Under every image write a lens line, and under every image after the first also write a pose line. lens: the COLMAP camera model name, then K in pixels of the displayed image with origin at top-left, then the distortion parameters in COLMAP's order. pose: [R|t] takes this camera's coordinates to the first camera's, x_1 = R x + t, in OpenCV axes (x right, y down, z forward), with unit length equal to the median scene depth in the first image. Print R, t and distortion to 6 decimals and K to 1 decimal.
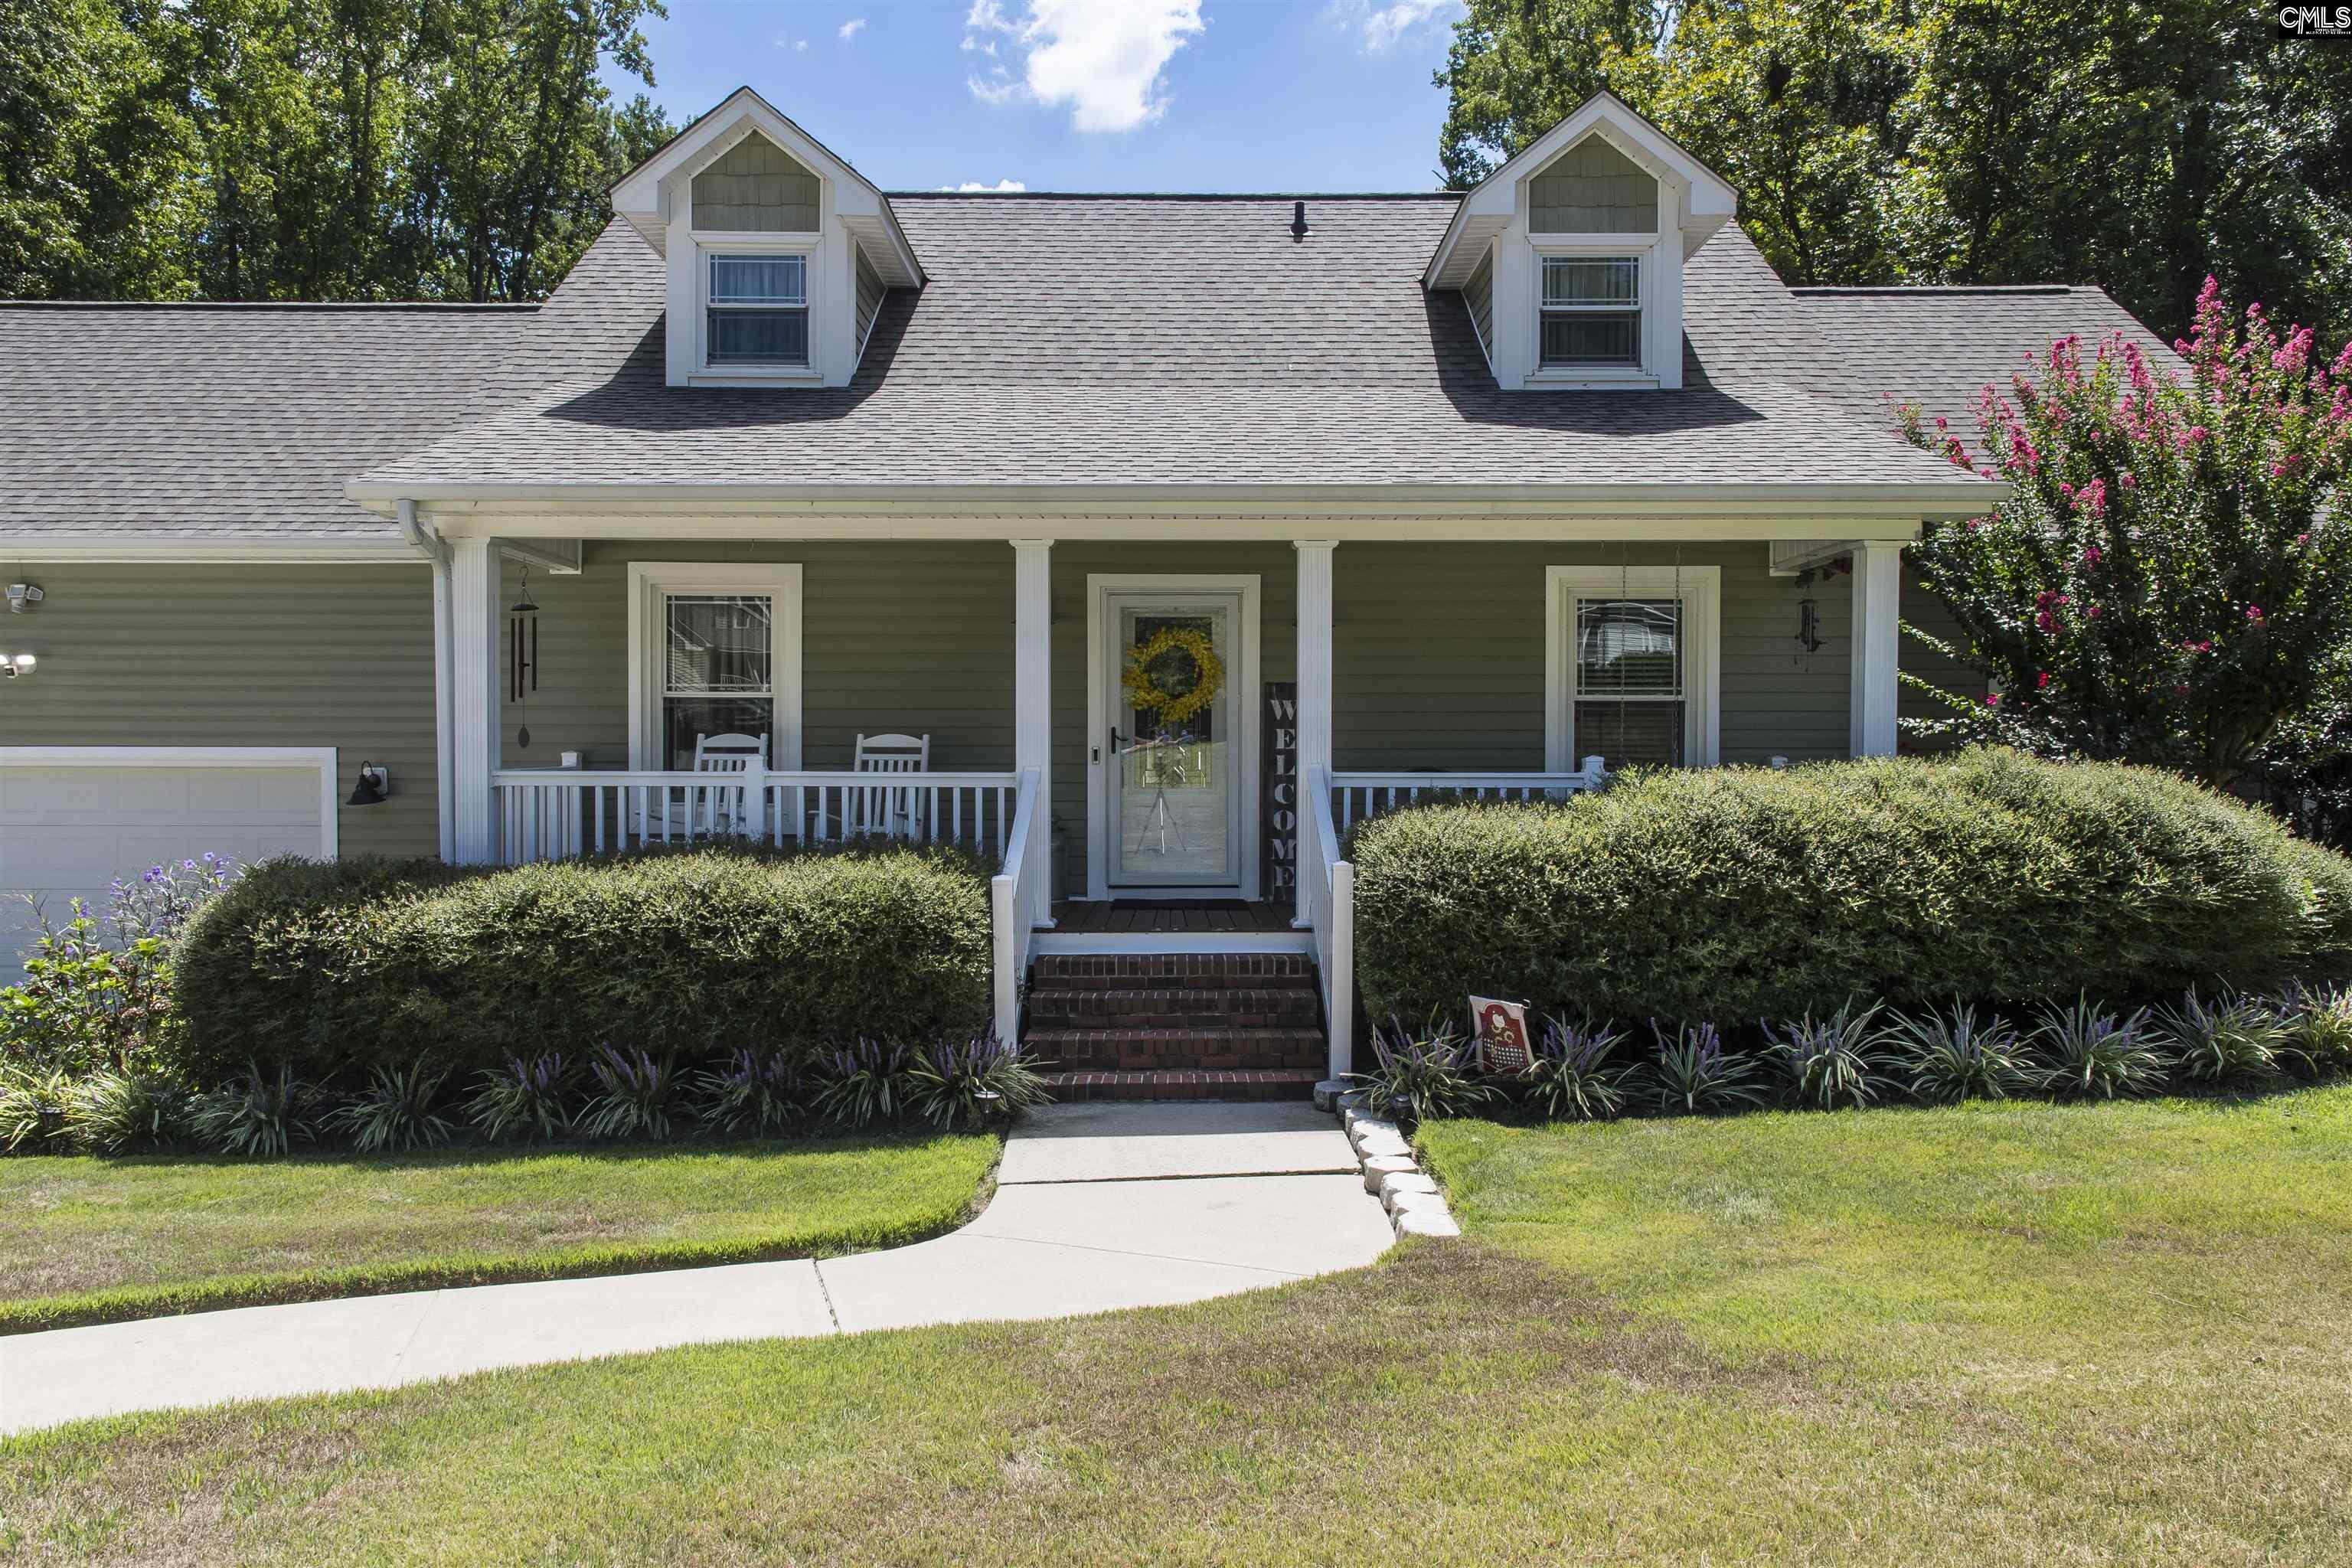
lens RADIAL K [[1621.5, 0, 1176.0], [0, 1621.5, 784.0], [0, 0, 1]] dist [0.021815, -0.001989]
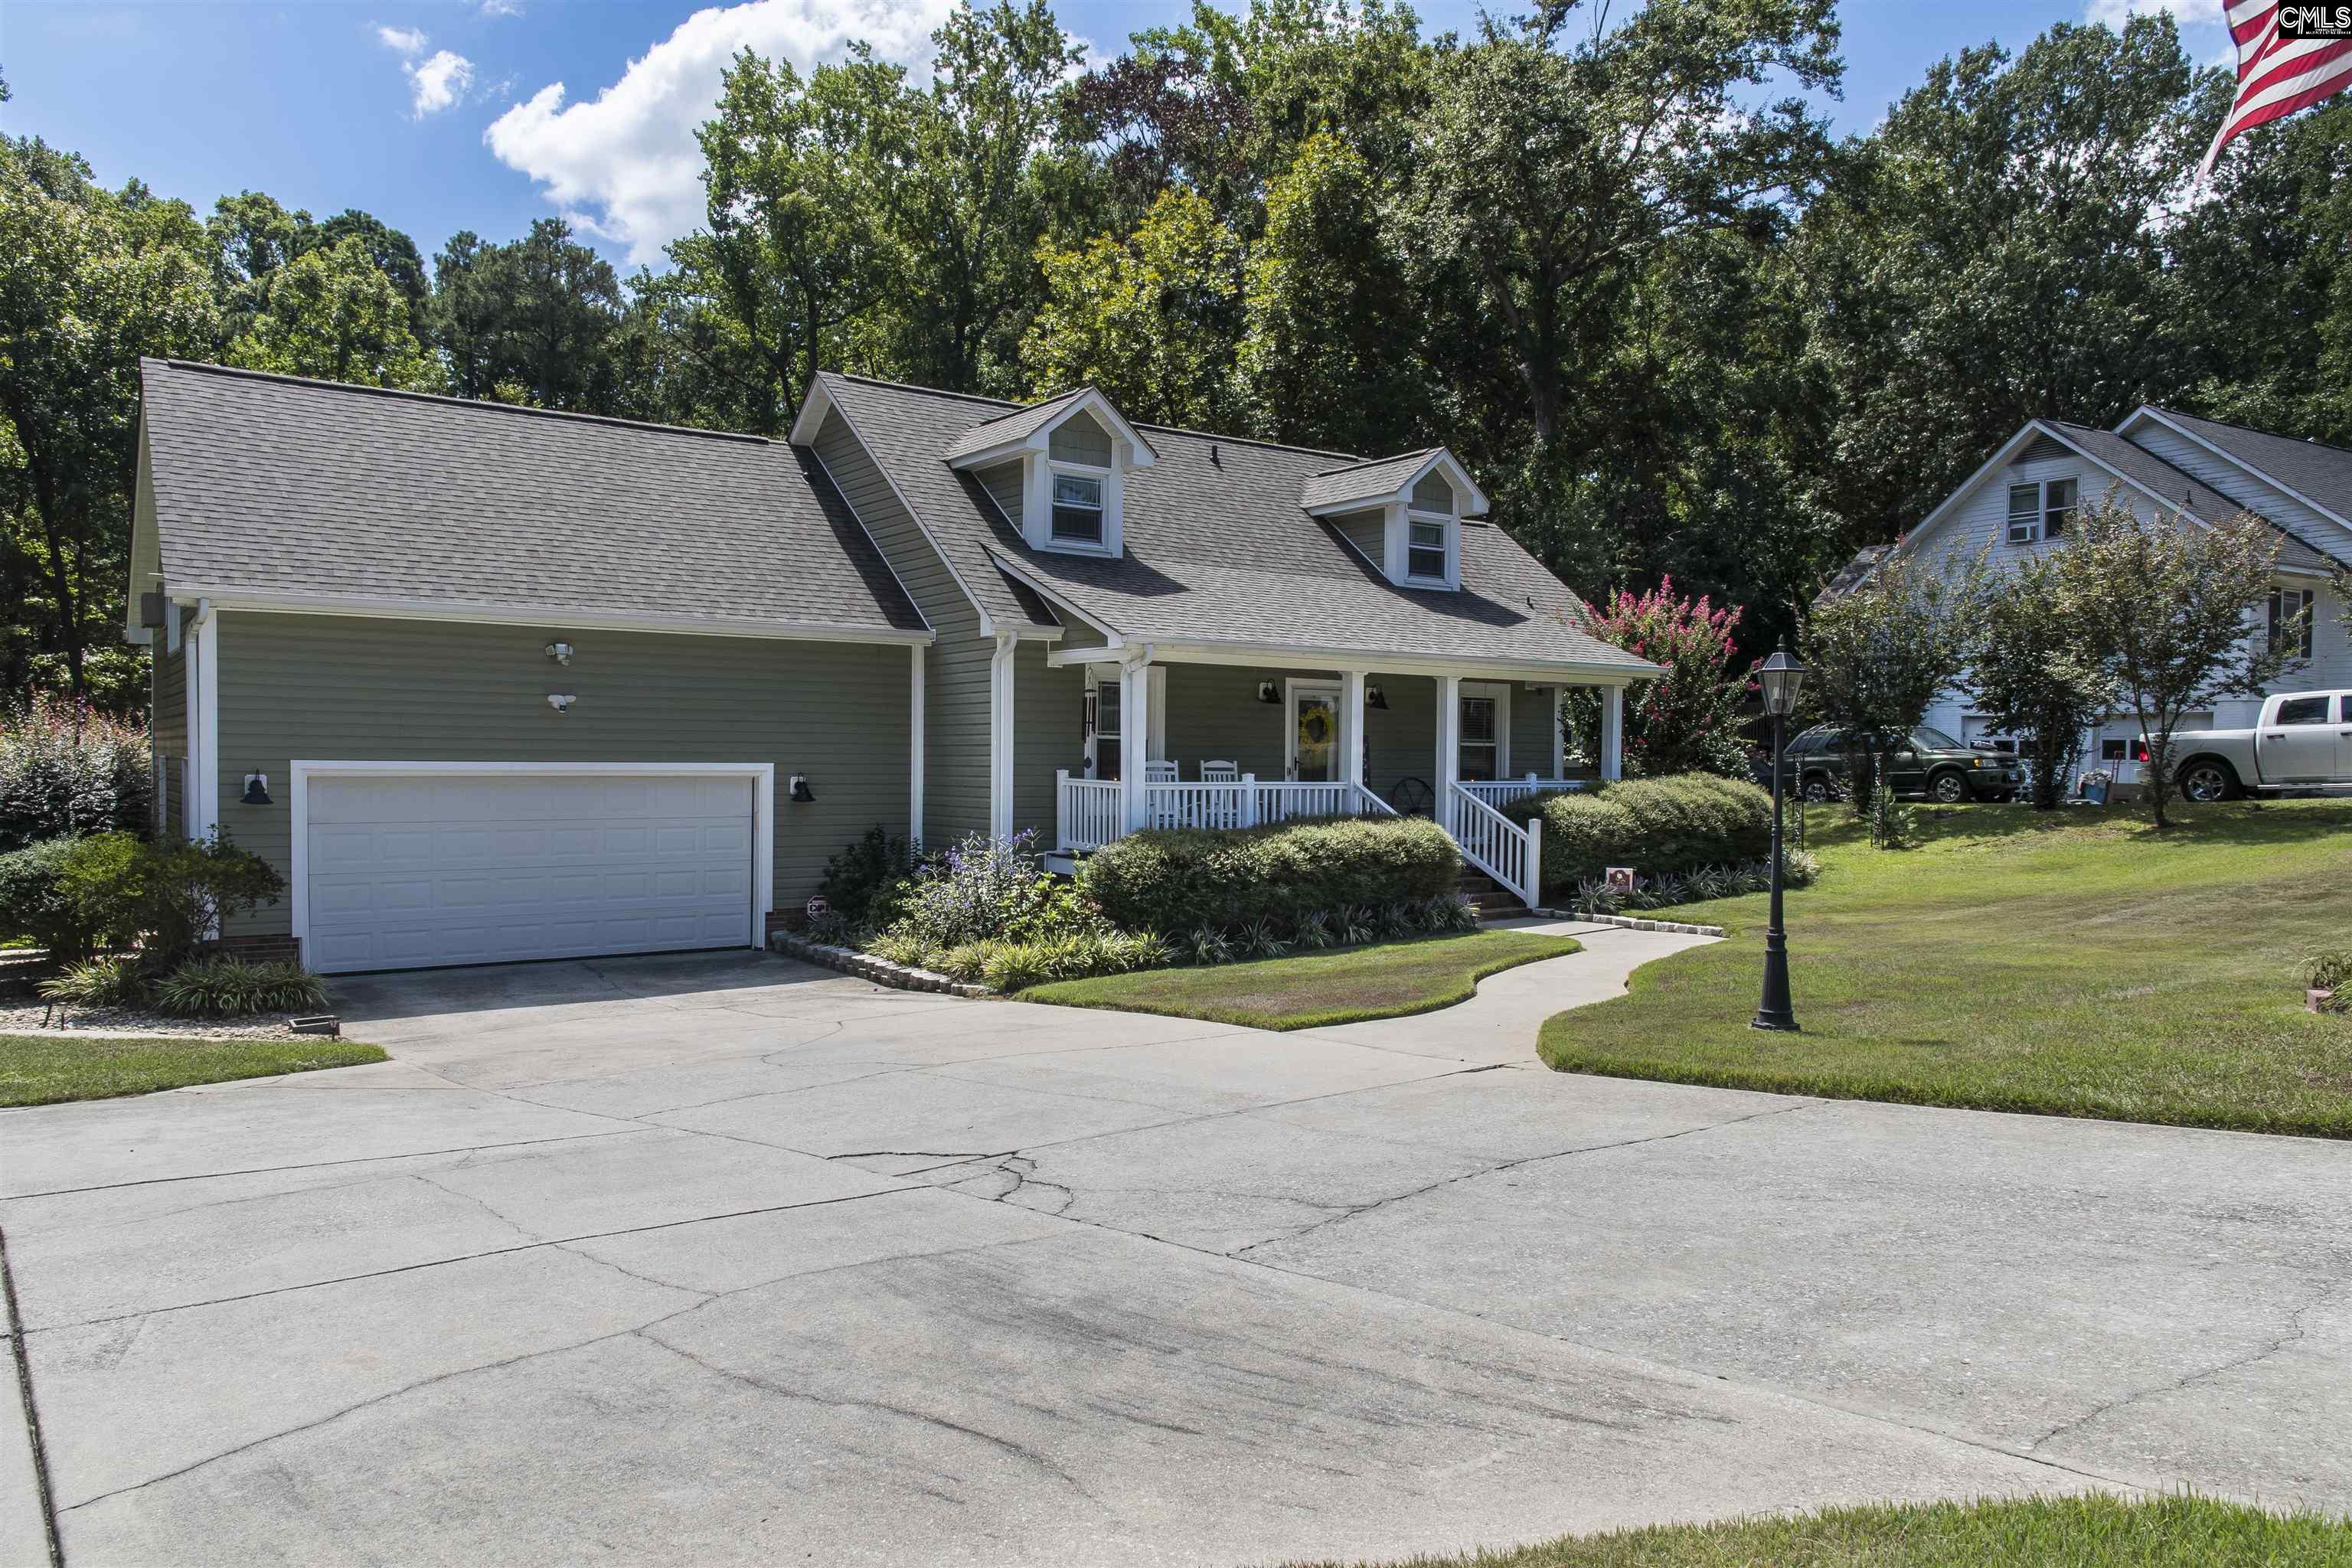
lens RADIAL K [[1576.6, 0, 1176.0], [0, 1576.6, 784.0], [0, 0, 1]] dist [0.003136, 0.000658]
pose [[0.809547, -0.004943, 0.587034, -1.483823], [-0.000225, 0.999962, 0.008731, -0.022464], [-0.587055, -0.007200, 0.809515, -0.520666]]
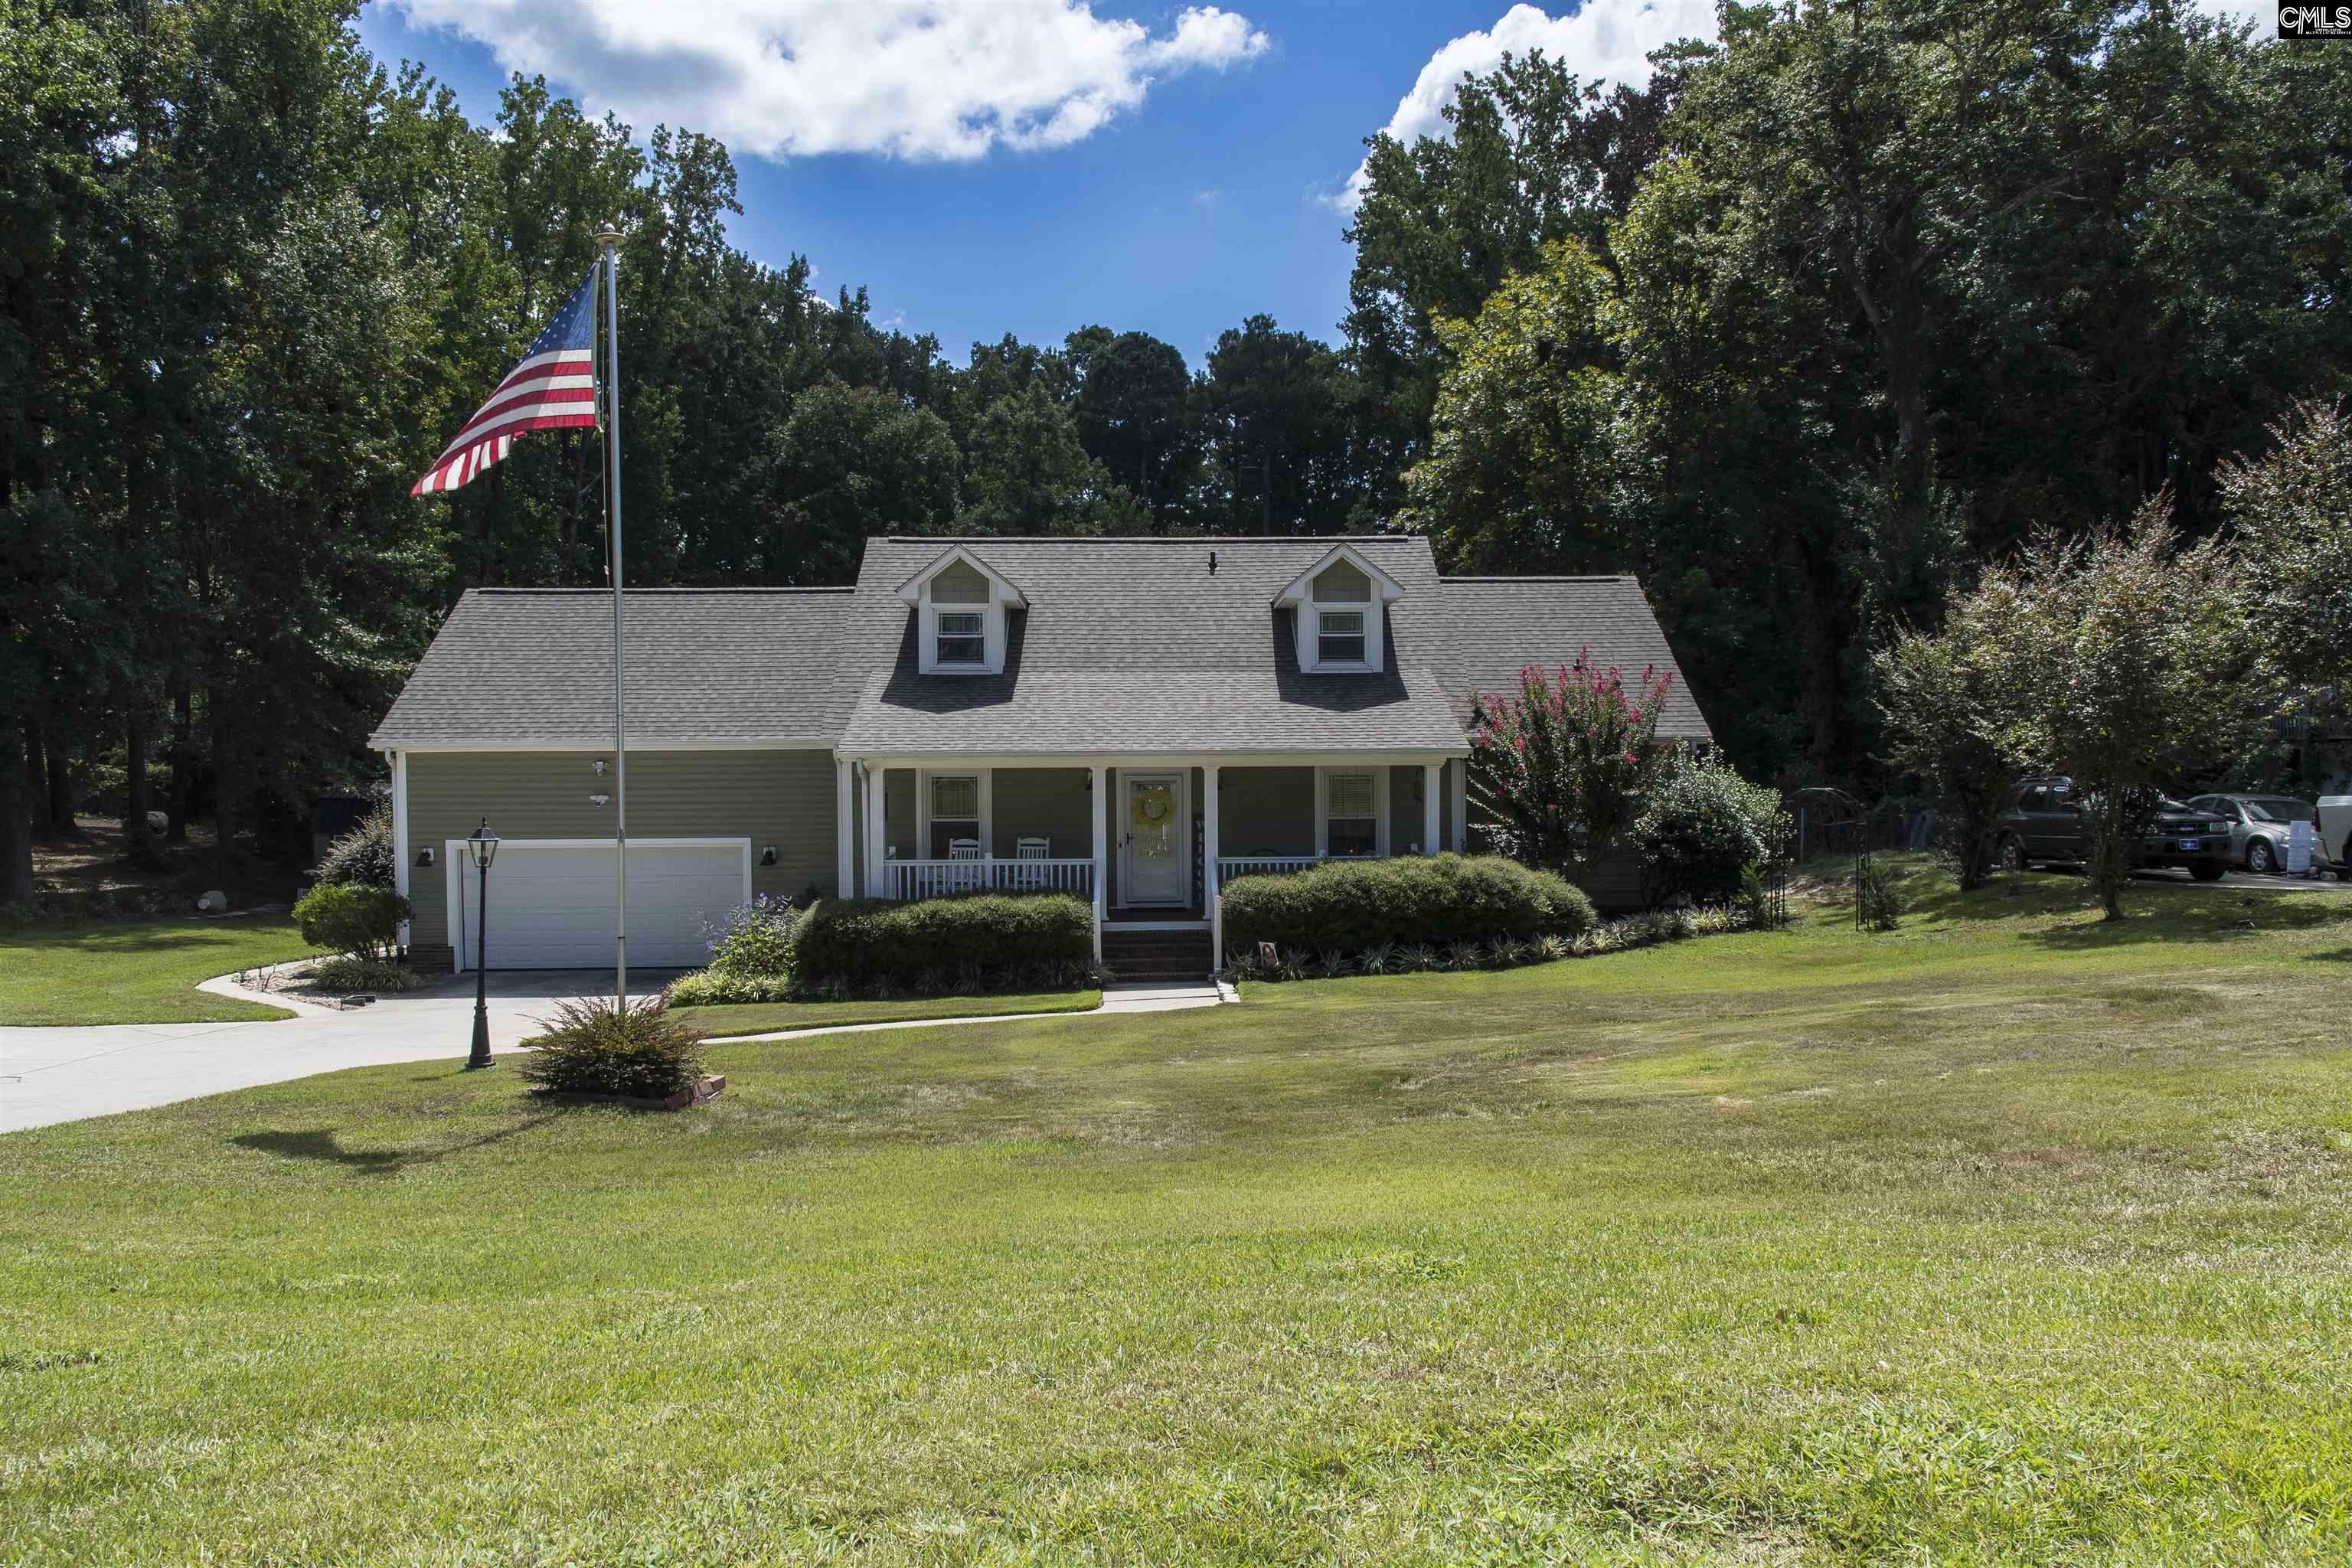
lens RADIAL K [[1595.9, 0, 1176.0], [0, 1595.9, 784.0], [0, 0, 1]] dist [0.022895, -0.000246]
pose [[0.999639, -0.008507, 0.025468, -0.032096], [0.008413, 0.999957, 0.003795, -0.131859], [-0.025499, -0.003580, 0.999668, -1.484793]]
